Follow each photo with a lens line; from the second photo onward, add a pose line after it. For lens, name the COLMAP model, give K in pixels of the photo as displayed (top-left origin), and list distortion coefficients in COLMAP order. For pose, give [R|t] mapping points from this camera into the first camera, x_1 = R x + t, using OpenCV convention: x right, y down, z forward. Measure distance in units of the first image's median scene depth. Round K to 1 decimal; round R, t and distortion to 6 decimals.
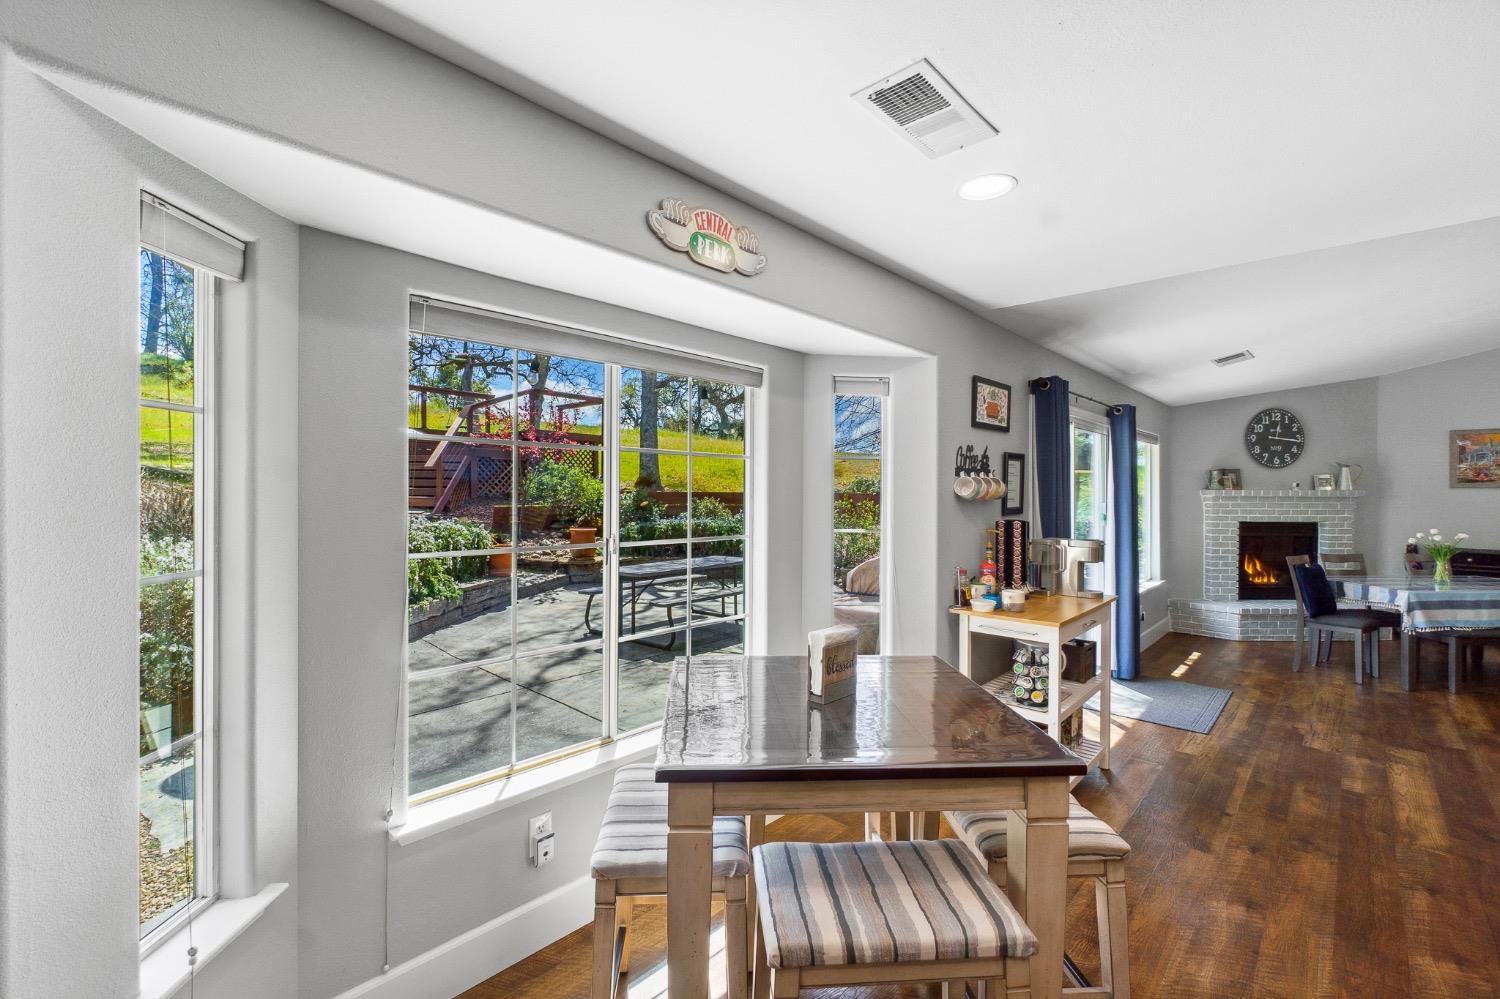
lens RADIAL K [[656.0, 0, 745.0], [0, 656.0, 490.6], [0, 0, 1]] dist [-0.007079, -0.000111]
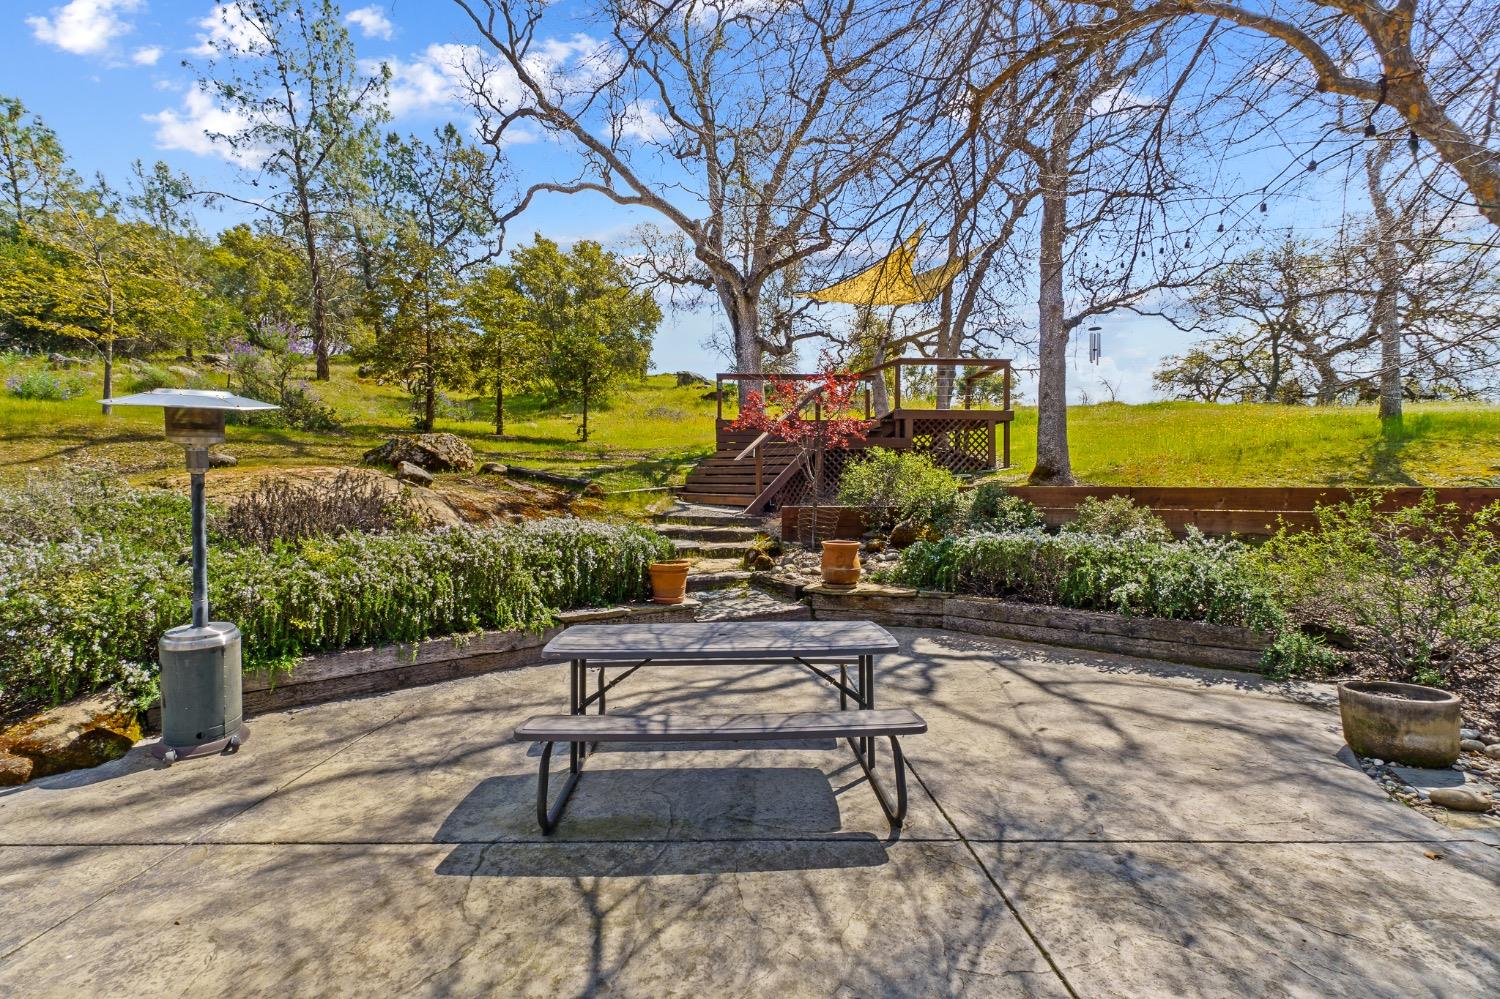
lens RADIAL K [[656.0, 0, 745.2], [0, 656.0, 486.9], [0, 0, 1]] dist [-0.007079, -0.000111]
pose [[0.681244, -0.007139, -0.732022, 0.279550], [0.005440, 0.999974, -0.004690, 0.007249], [0.732037, -0.000787, 0.681265, 0.718492]]
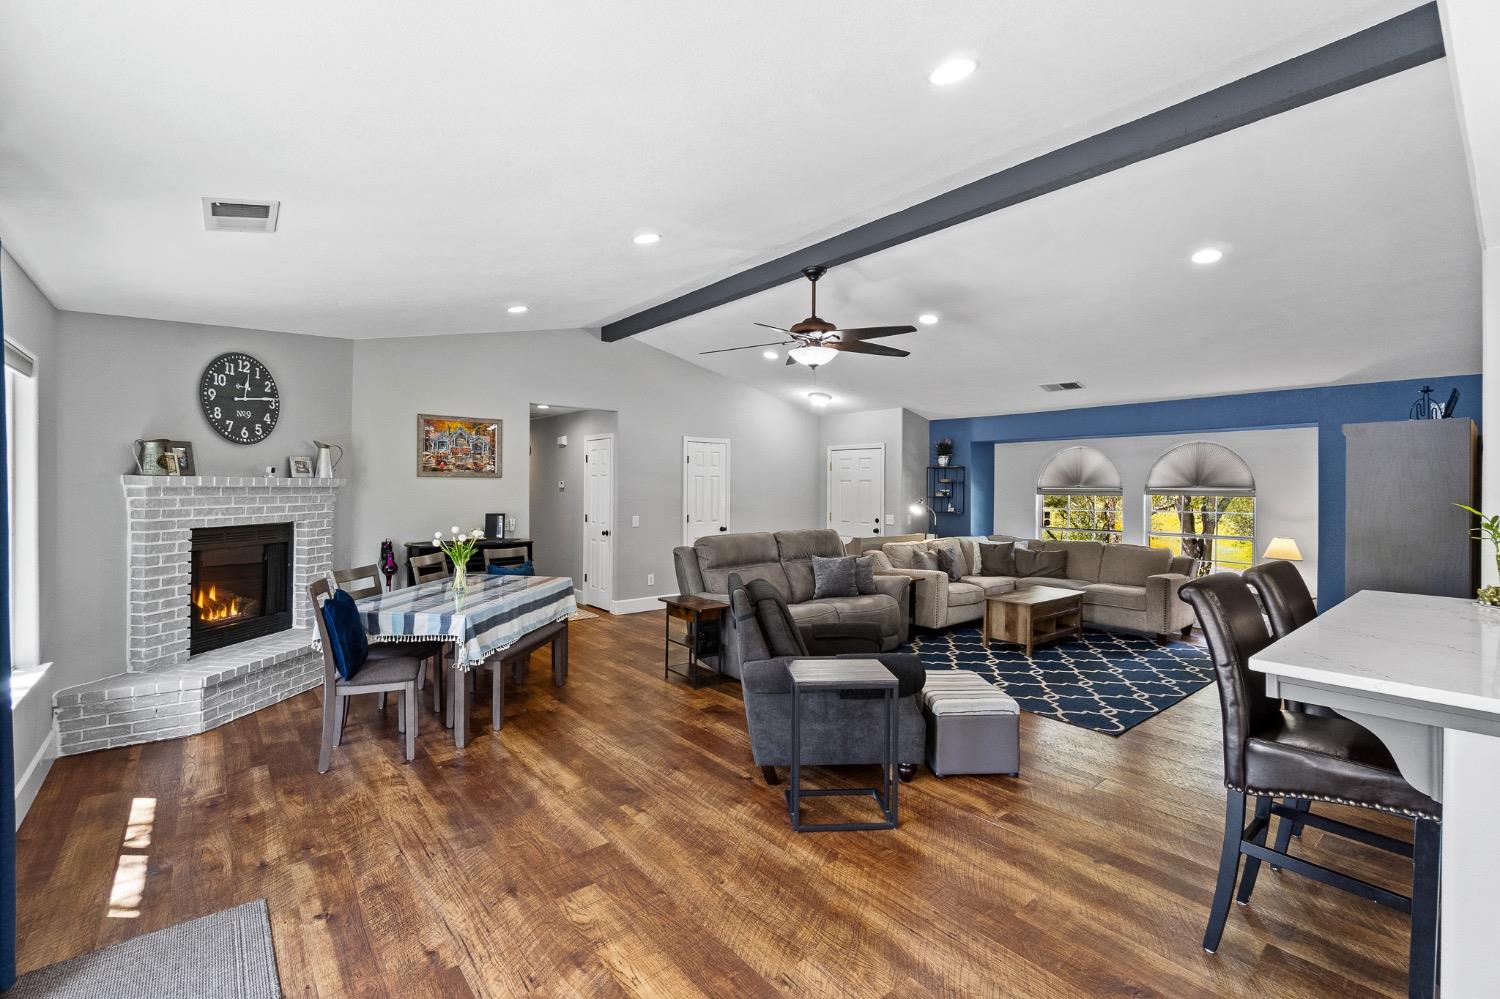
lens RADIAL K [[656.0, 0, 738.8], [0, 656.0, 486.8], [0, 0, 1]] dist [-0.007079, -0.000111]
pose [[0.133458, -0.004272, 0.991045, 0.224875], [-0.008811, 0.999946, 0.005497, 0.000992], [-0.991015, -0.009466, 0.133413, 0.416038]]
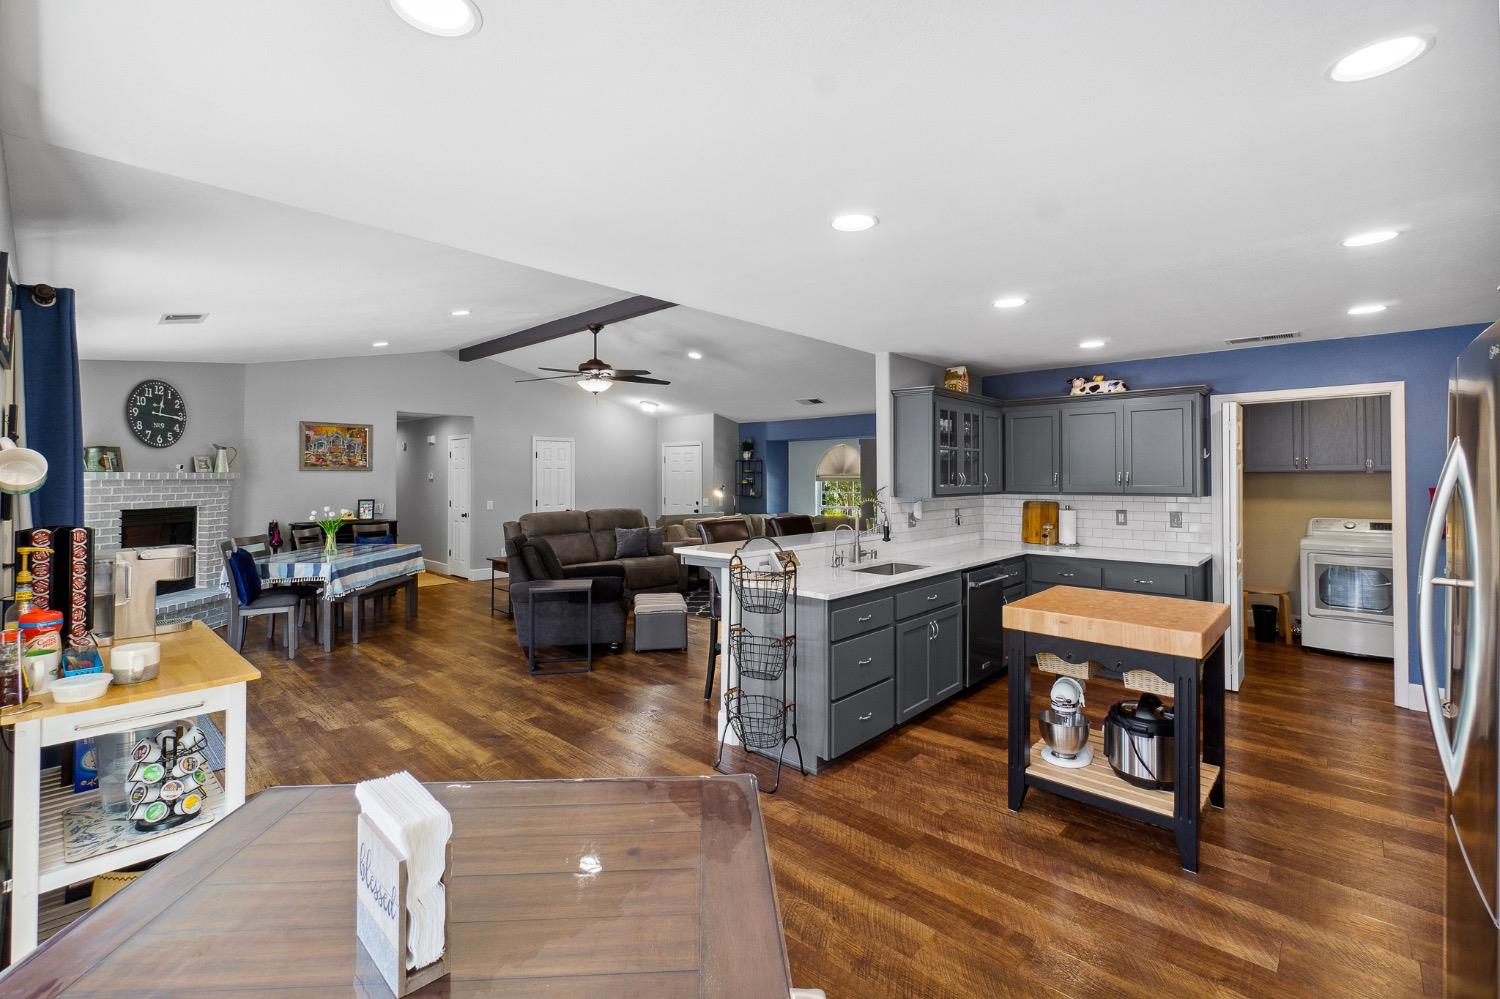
lens RADIAL K [[656.0, 0, 744.2], [0, 656.0, 469.5], [0, 0, 1]] dist [-0.007079, -0.000111]
pose [[0.000227, 0.006284, 0.999980, -0.076575], [-0.002036, 0.999978, -0.006283, -0.000738], [-0.999998, -0.002035, 0.000239, 0.202326]]
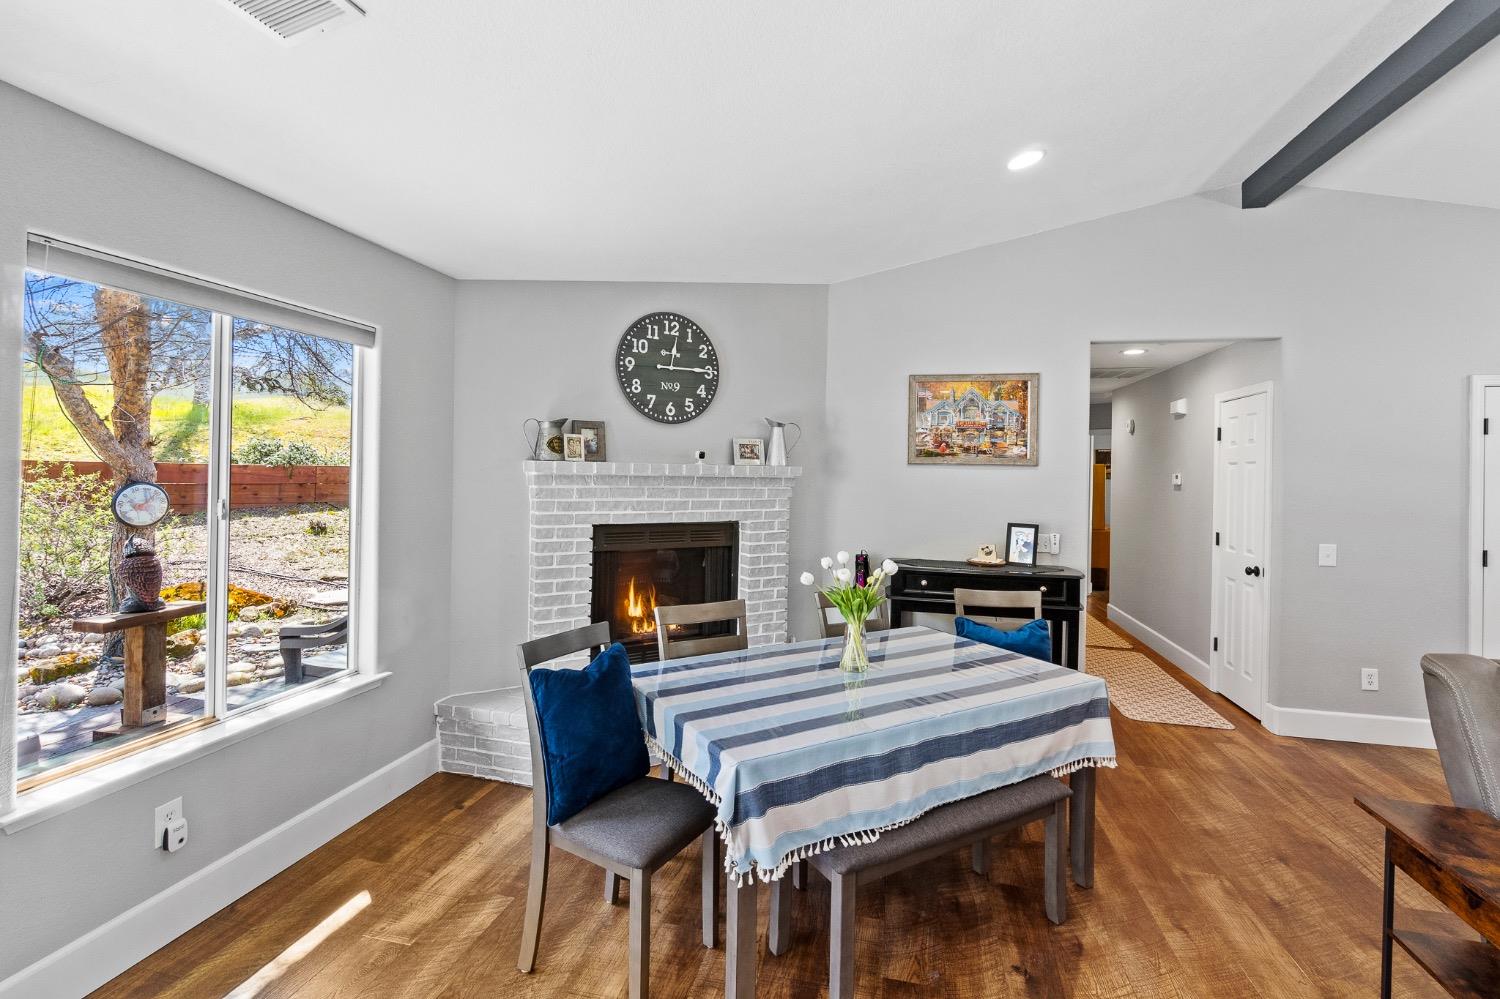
lens RADIAL K [[656.0, 0, 745.7], [0, 656.0, 474.8], [0, 0, 1]] dist [-0.007079, -0.000111]
pose [[0.871803, 0.010629, 0.489742, 0.607751], [-0.014951, 0.999876, 0.004915, 0.004643], [-0.489629, -0.011608, 0.871854, 0.499493]]
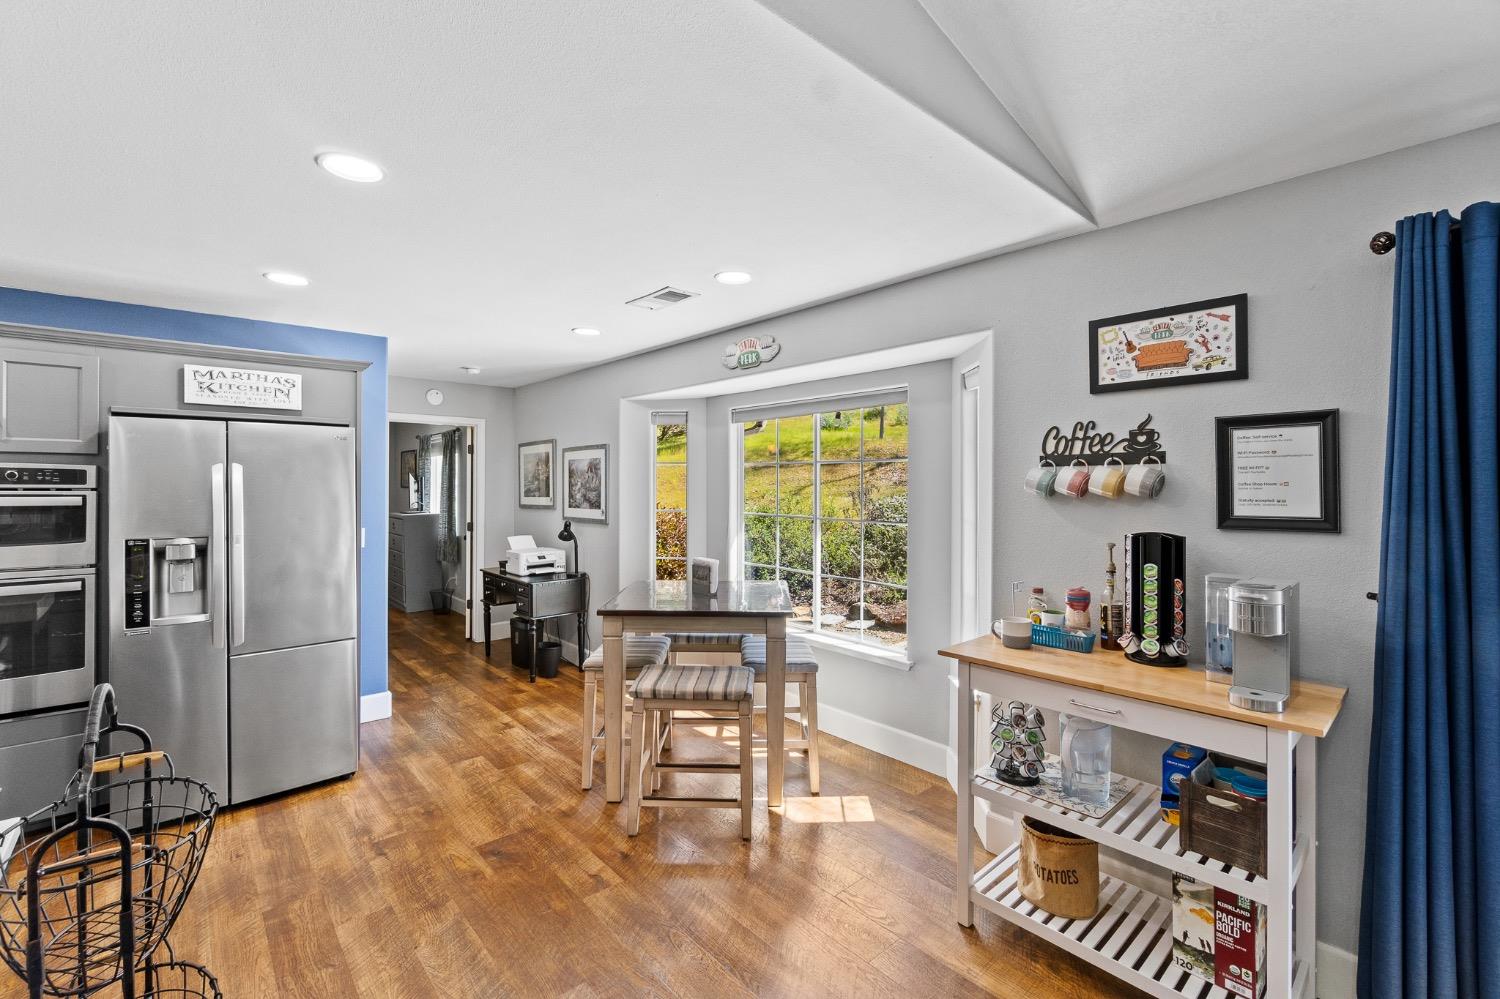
lens RADIAL K [[656.0, 0, 741.0], [0, 656.0, 486.0], [0, 0, 1]] dist [-0.007079, -0.000111]
pose [[-0.101892, -0.005187, -0.994782, 0.526836], [-0.001778, 0.999986, -0.005033, 0.002377], [0.994794, 0.001256, -0.101899, 0.338967]]
